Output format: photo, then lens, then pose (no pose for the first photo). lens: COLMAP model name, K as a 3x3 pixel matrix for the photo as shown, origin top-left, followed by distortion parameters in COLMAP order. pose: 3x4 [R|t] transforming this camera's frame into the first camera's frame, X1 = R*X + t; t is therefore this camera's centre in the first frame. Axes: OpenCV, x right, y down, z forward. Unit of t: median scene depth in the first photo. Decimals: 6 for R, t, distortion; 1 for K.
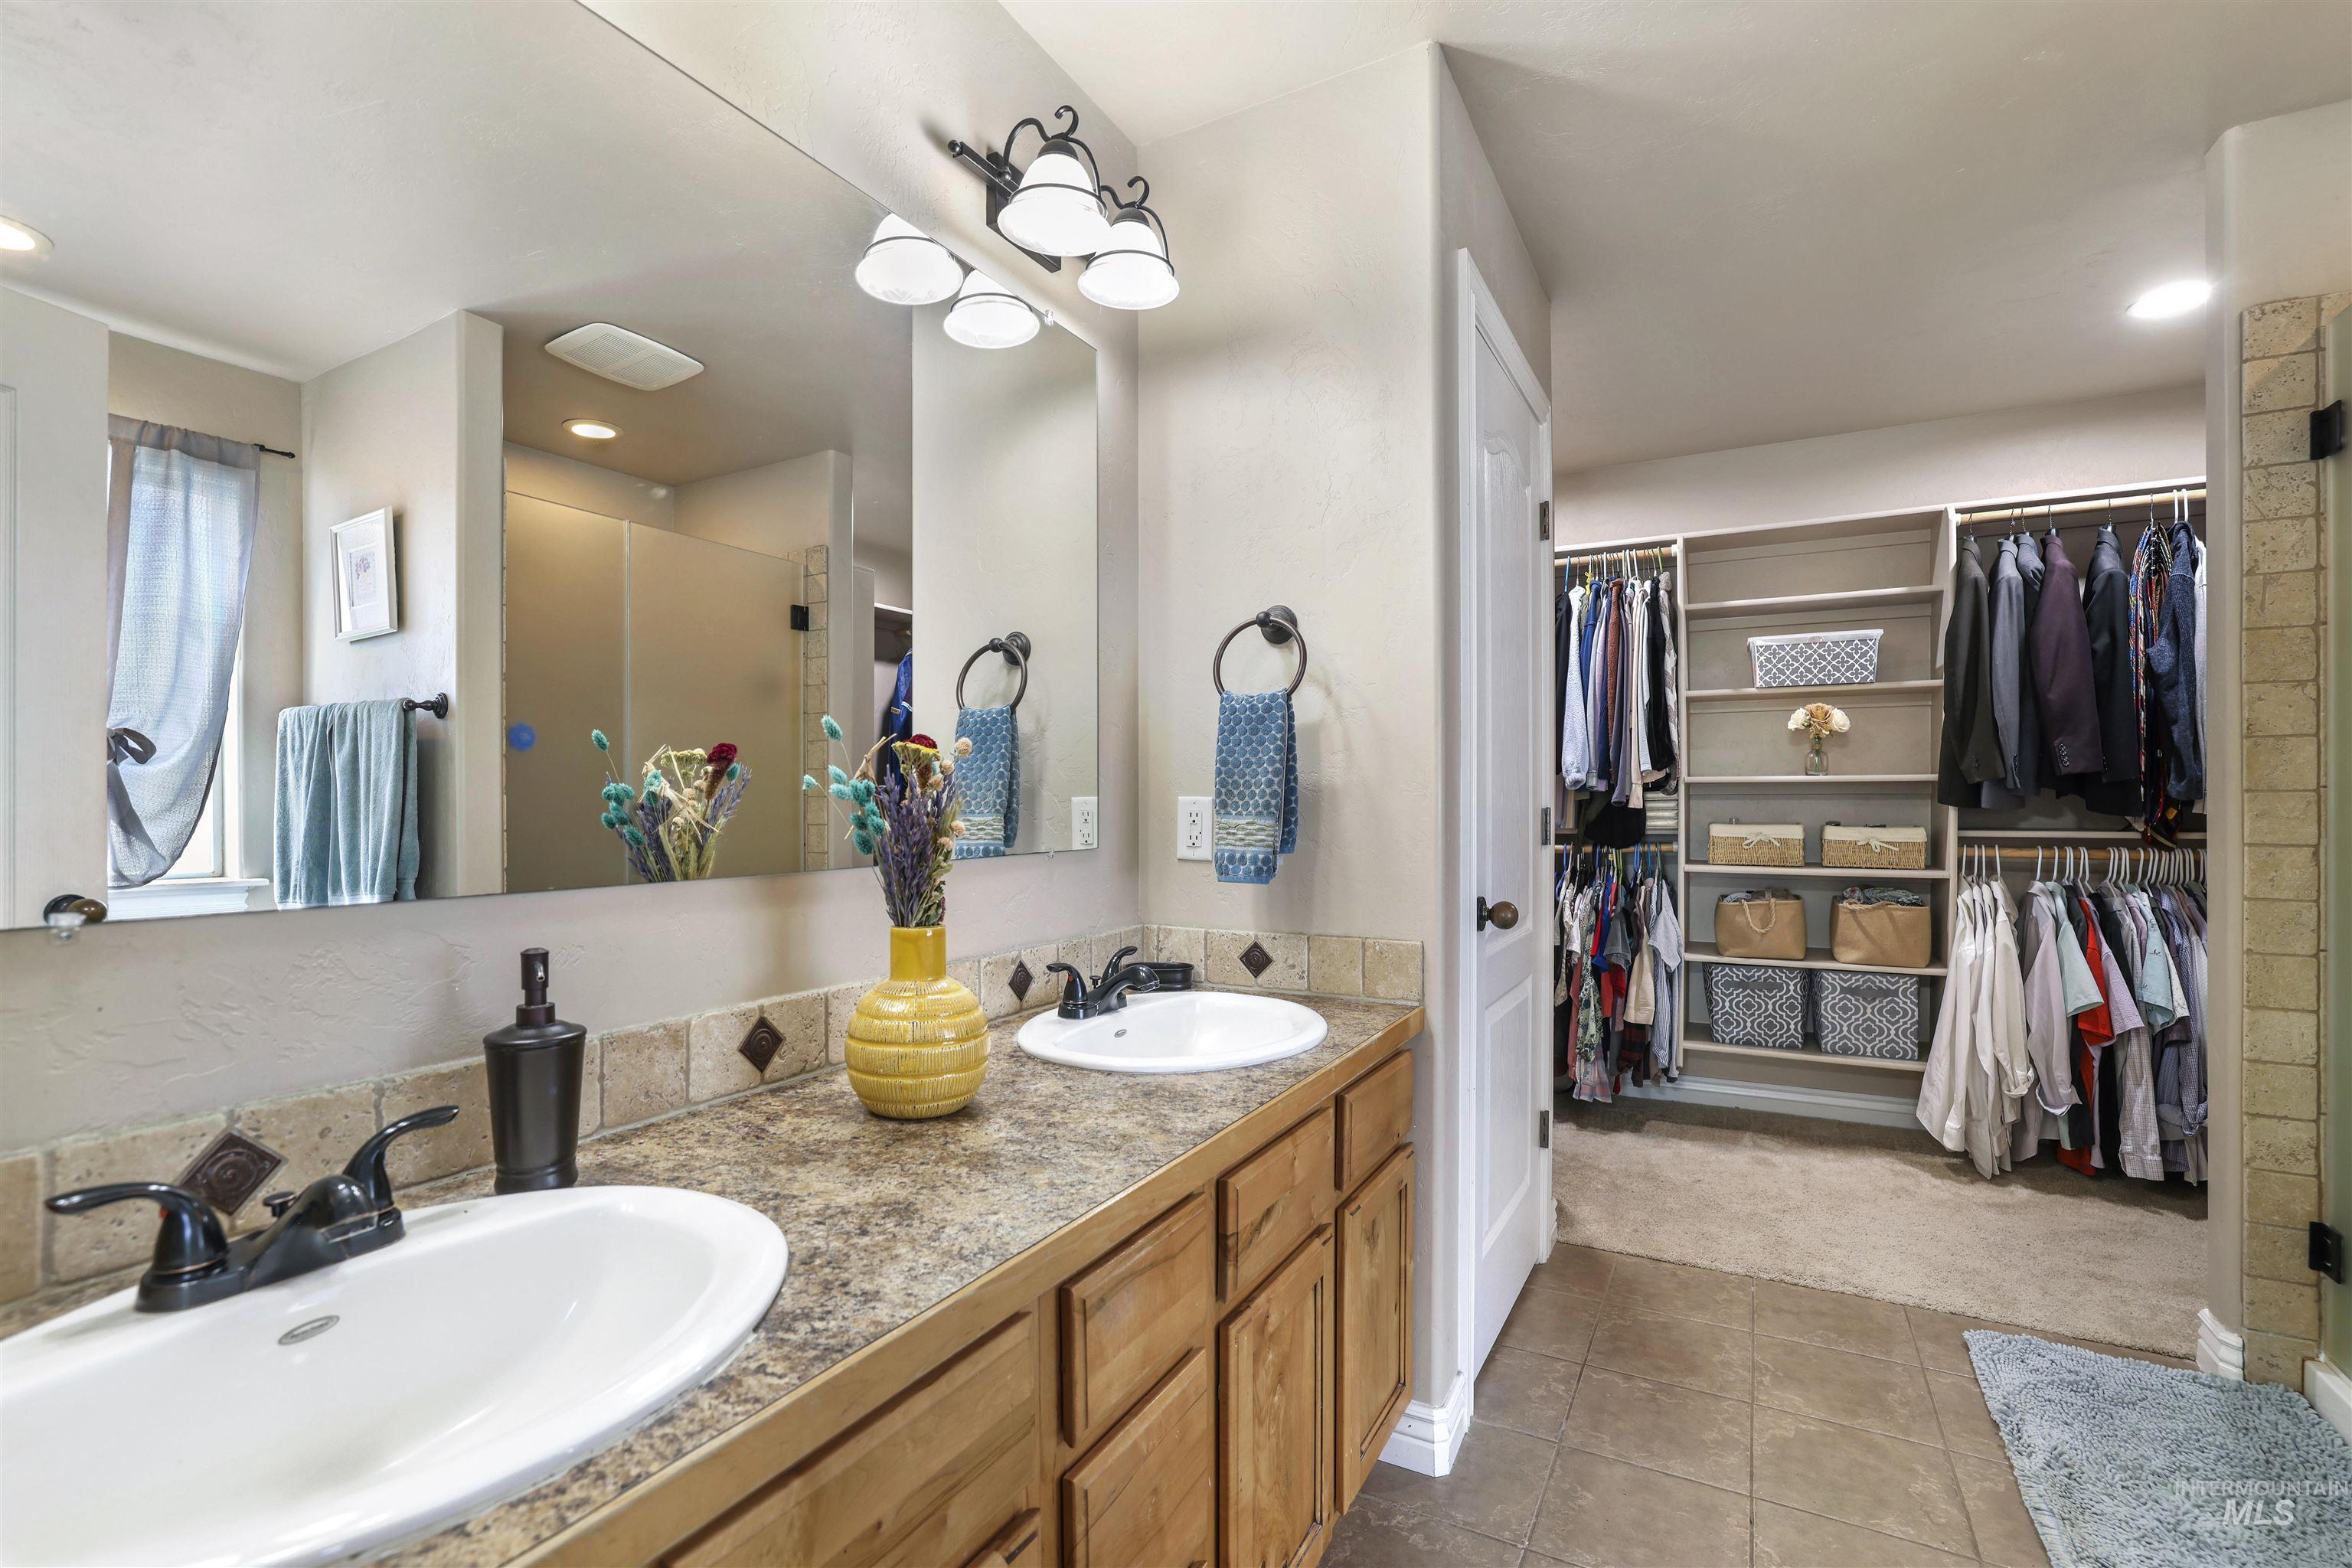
lens RADIAL K [[1078.3, 0, 1164.0], [0, 1078.3, 778.9], [0, 0, 1]] dist [-0.046816, 0.032878]
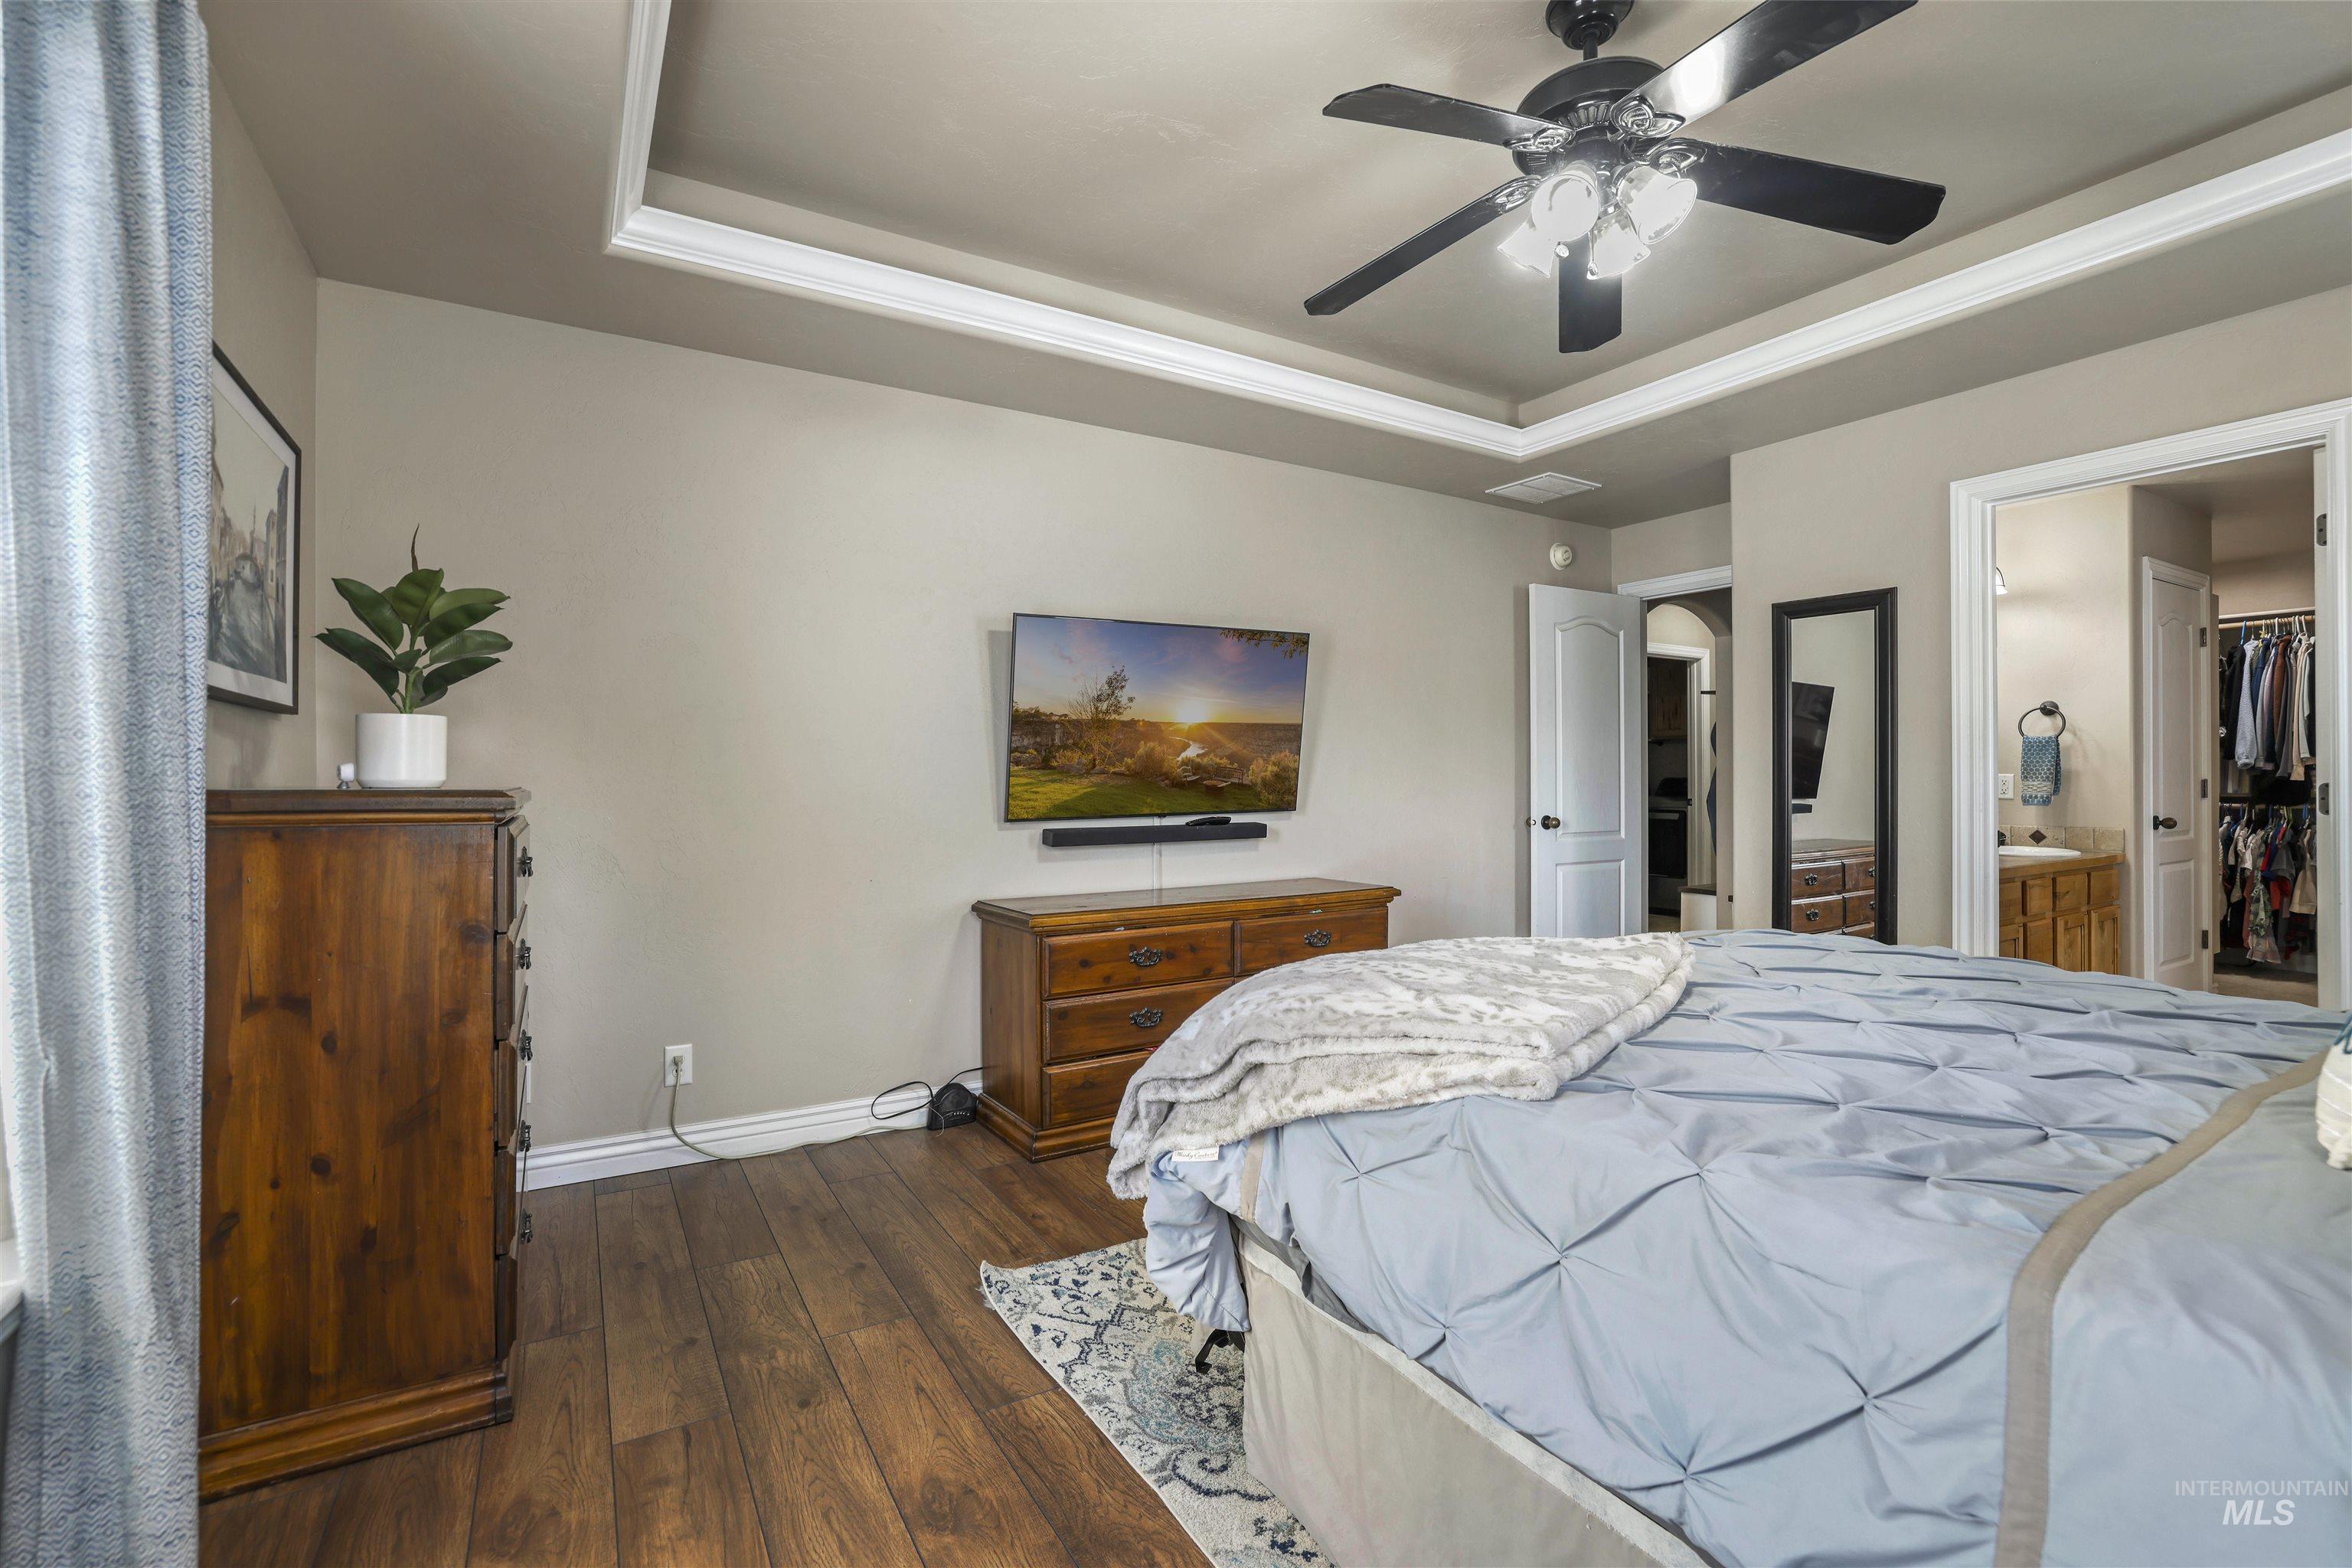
lens RADIAL K [[1078.3, 0, 1164.0], [0, 1078.3, 778.9], [0, 0, 1]] dist [-0.046816, 0.032878]
pose [[0.880960, -0.007838, -0.473127, -0.309203], [0.014820, 0.999829, 0.011031, -0.017686], [0.472959, -0.016730, 0.880925, -1.237164]]
